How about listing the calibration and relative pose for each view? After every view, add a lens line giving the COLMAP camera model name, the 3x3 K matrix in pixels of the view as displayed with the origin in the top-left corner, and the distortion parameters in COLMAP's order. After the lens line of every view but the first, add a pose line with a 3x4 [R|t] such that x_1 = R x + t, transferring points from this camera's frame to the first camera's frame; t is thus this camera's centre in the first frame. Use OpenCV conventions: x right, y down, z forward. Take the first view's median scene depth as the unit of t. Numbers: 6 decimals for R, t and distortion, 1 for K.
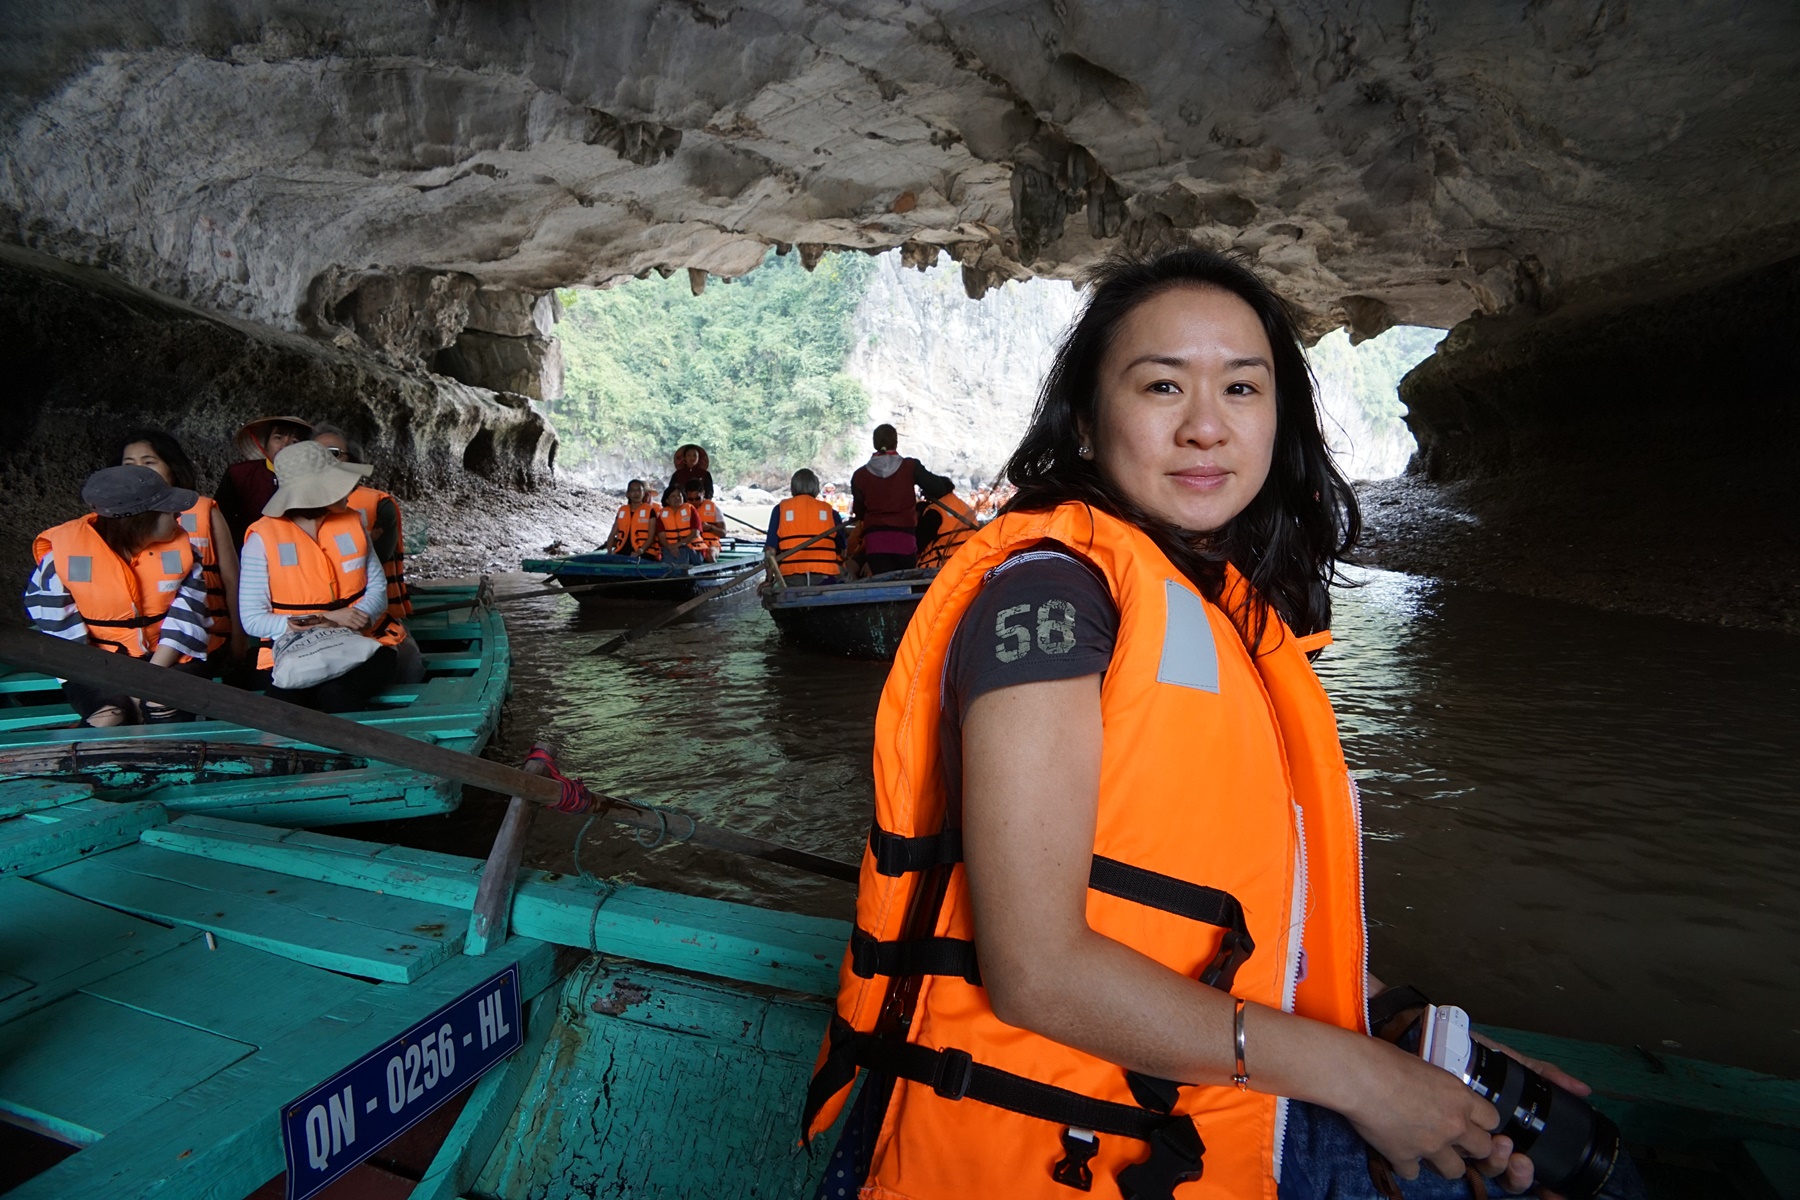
lens RADIAL K [[953.6, 0, 900.8], [0, 953.6, 602.4], [0, 0, 1]] dist [-0.083099, 0.042814]
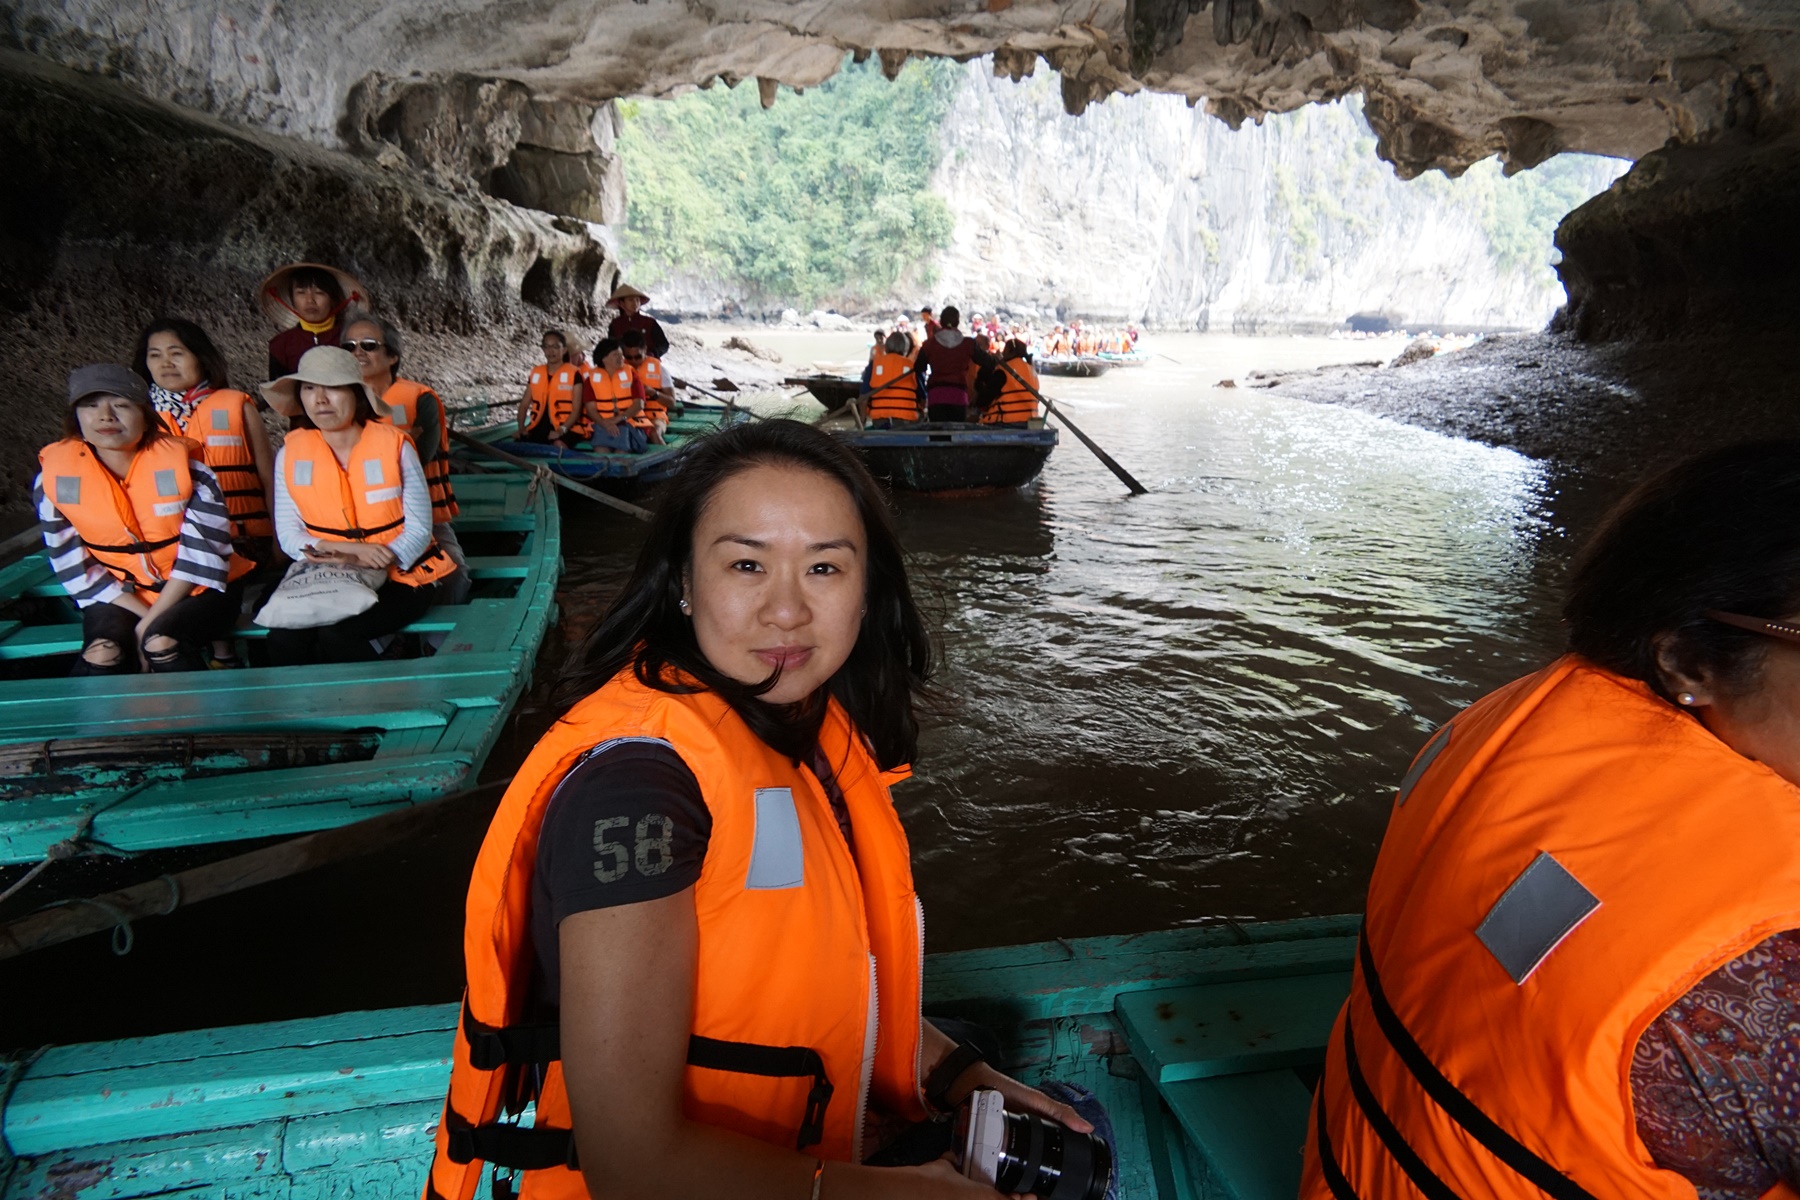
lens RADIAL K [[951.3, 0, 902.6], [0, 951.3, 600.1], [0, 0, 1]] dist [-0.072444, 0.033431]
pose [[0.996451, 0.044216, -0.071633, 0.000310], [-0.031103, 0.984115, 0.174788, -0.019364], [0.078223, -0.171940, 0.981997, 0.041660]]
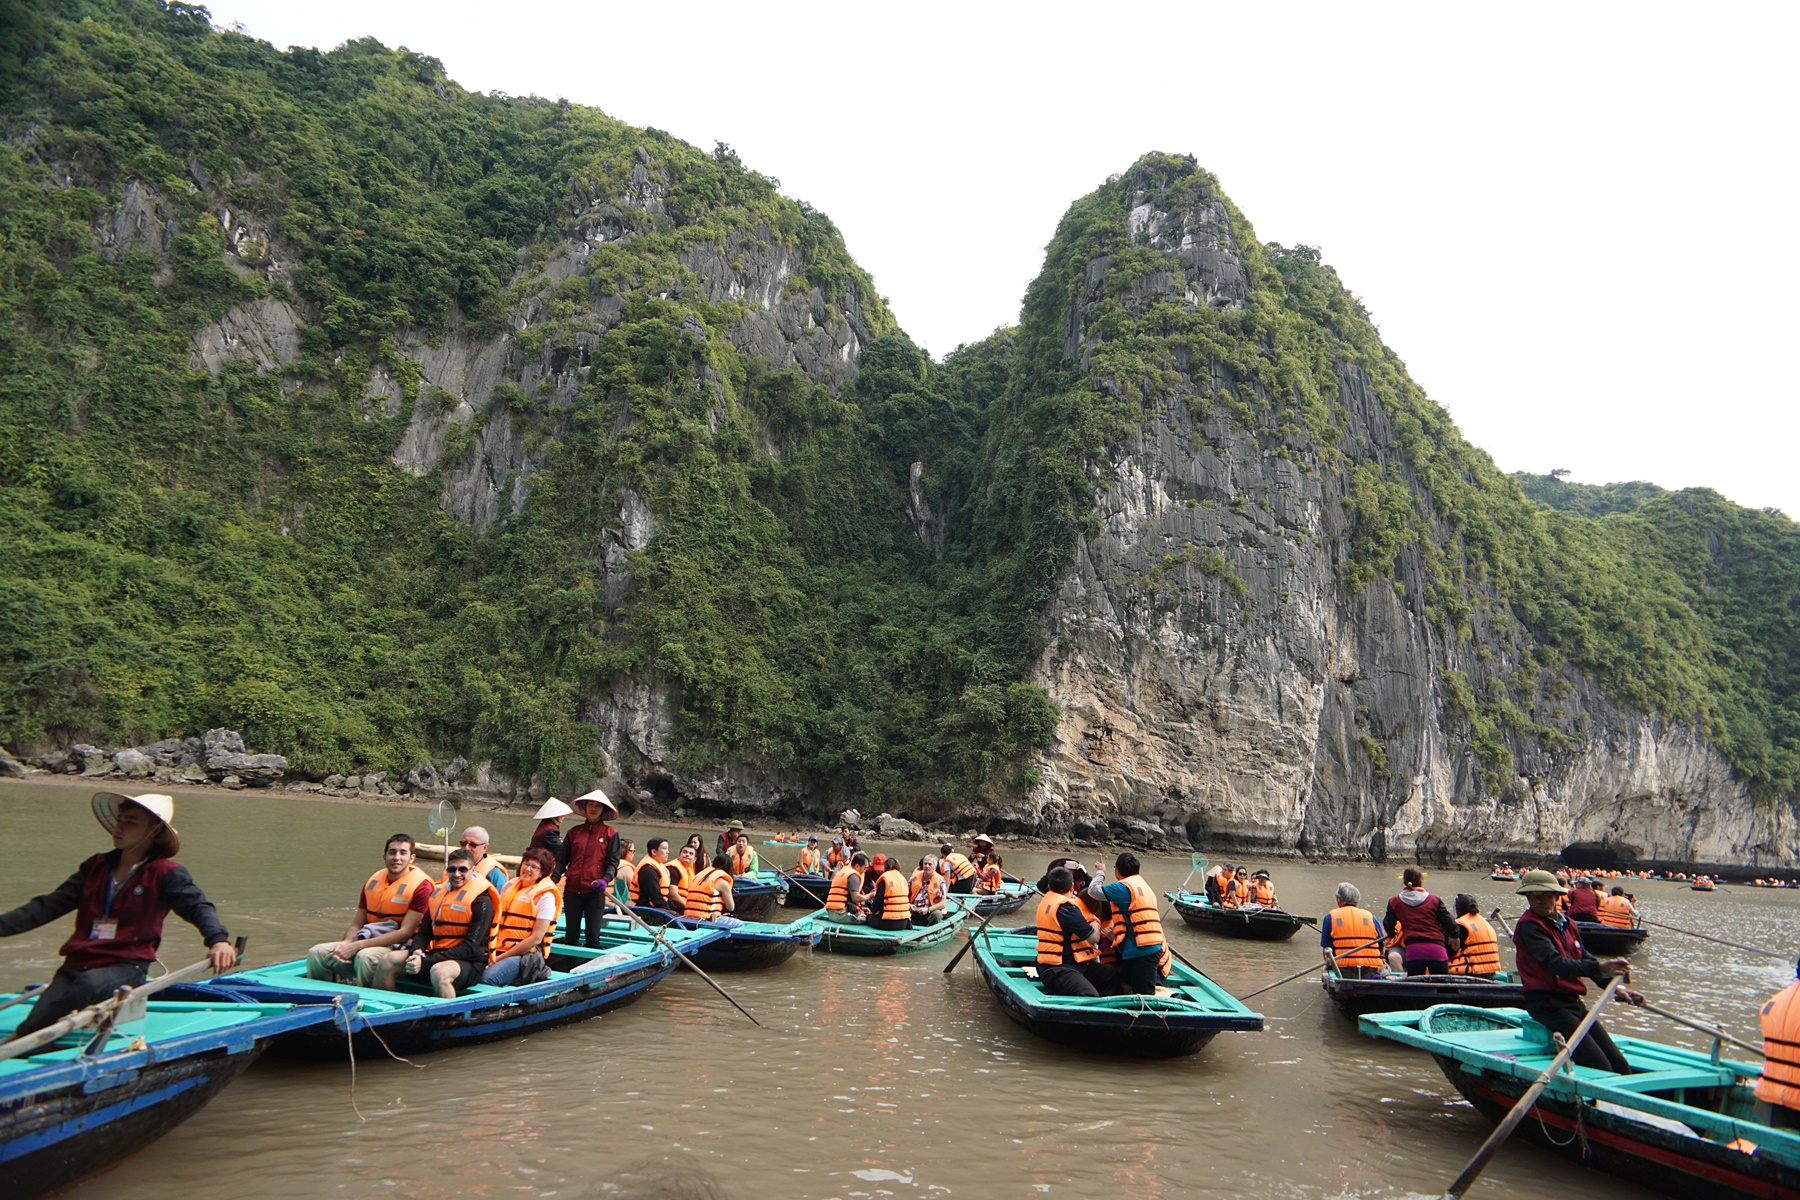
lens RADIAL K [[953.6, 0, 900.8], [0, 953.6, 602.4], [0, 0, 1]] dist [-0.083099, 0.042814]
pose [[0.970036, 0.022757, -0.241893, 0.235372], [-0.104274, 0.938243, -0.329890, -0.190708], [0.219447, 0.345228, 0.912502, 1.537013]]
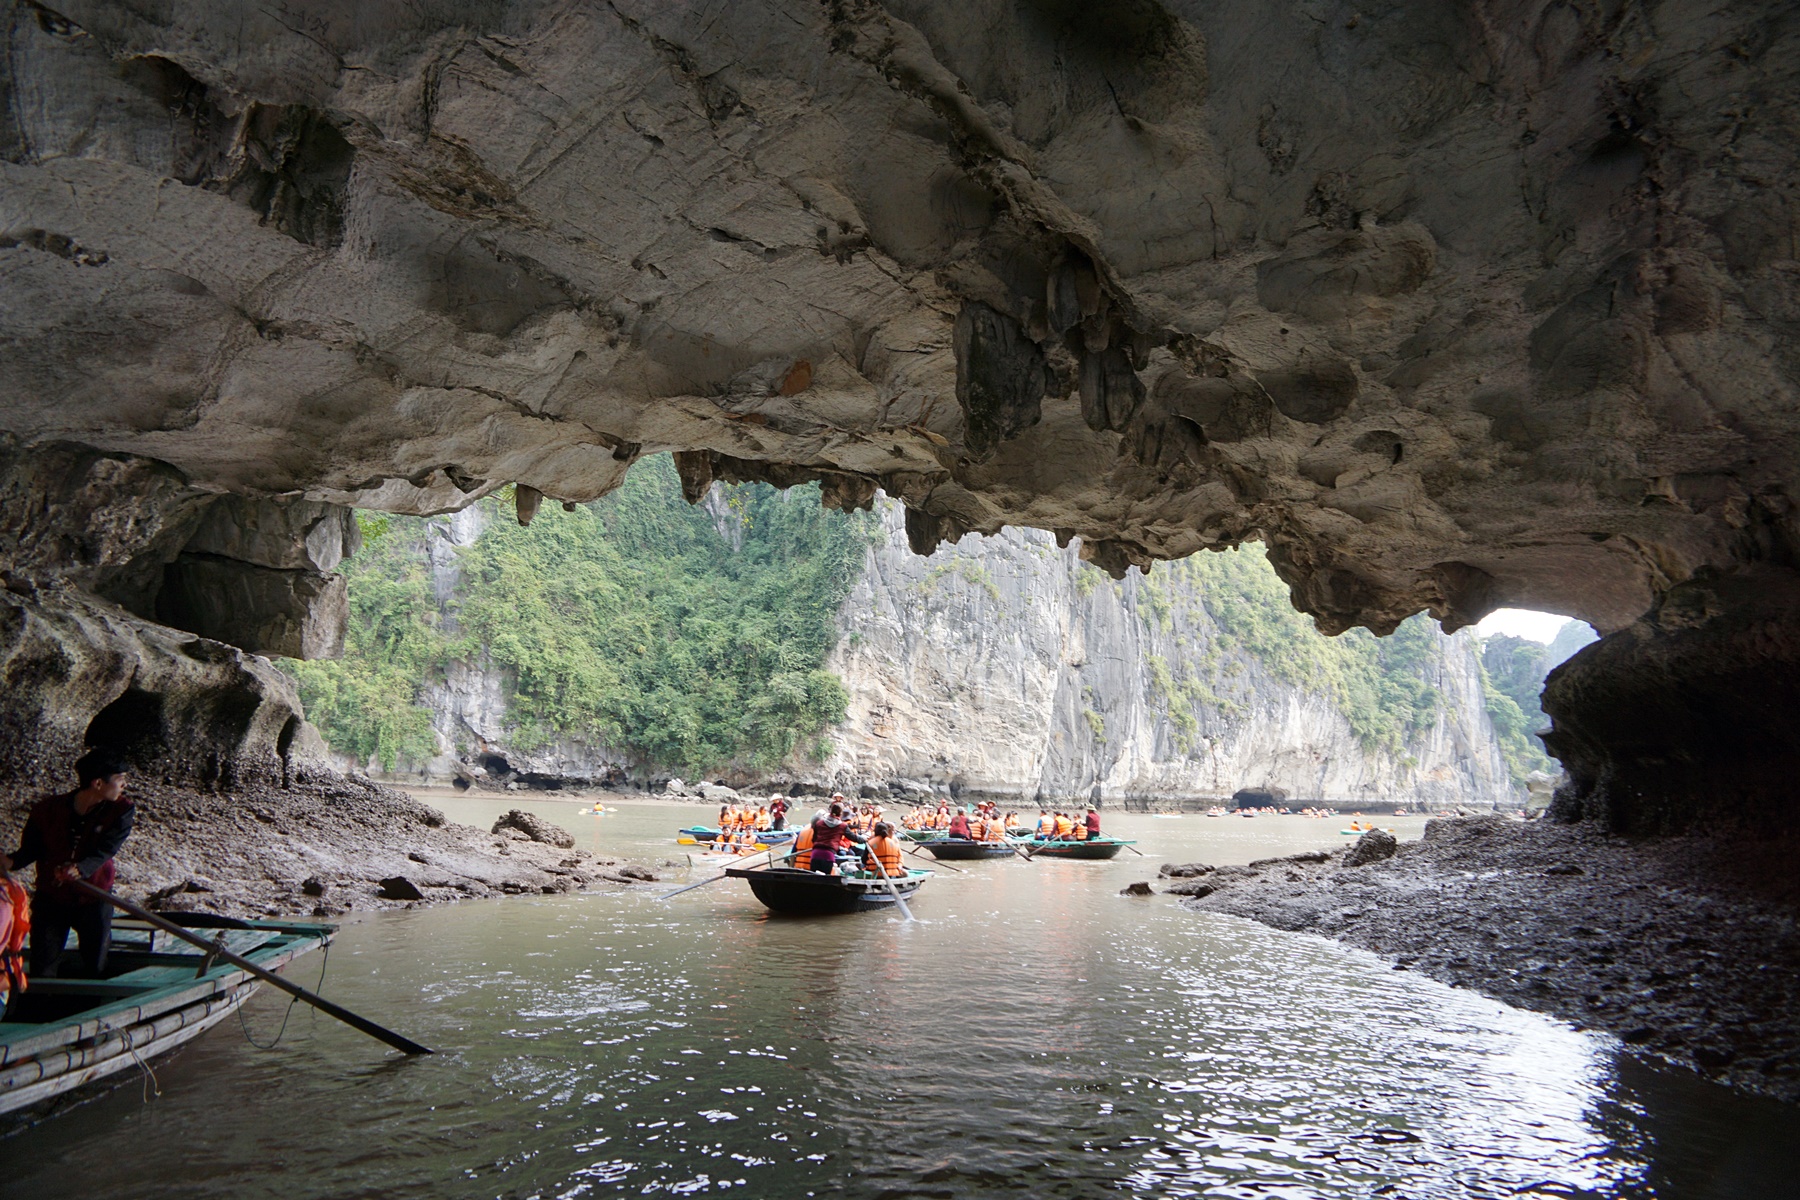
lens RADIAL K [[953.6, 0, 900.8], [0, 953.6, 602.4], [0, 0, 1]] dist [-0.083099, 0.042814]
pose [[0.998921, 0.045562, 0.008956, 0.061329], [-0.040570, 0.950220, -0.308926, -0.063018], [-0.022586, 0.308229, 0.951044, 0.338361]]
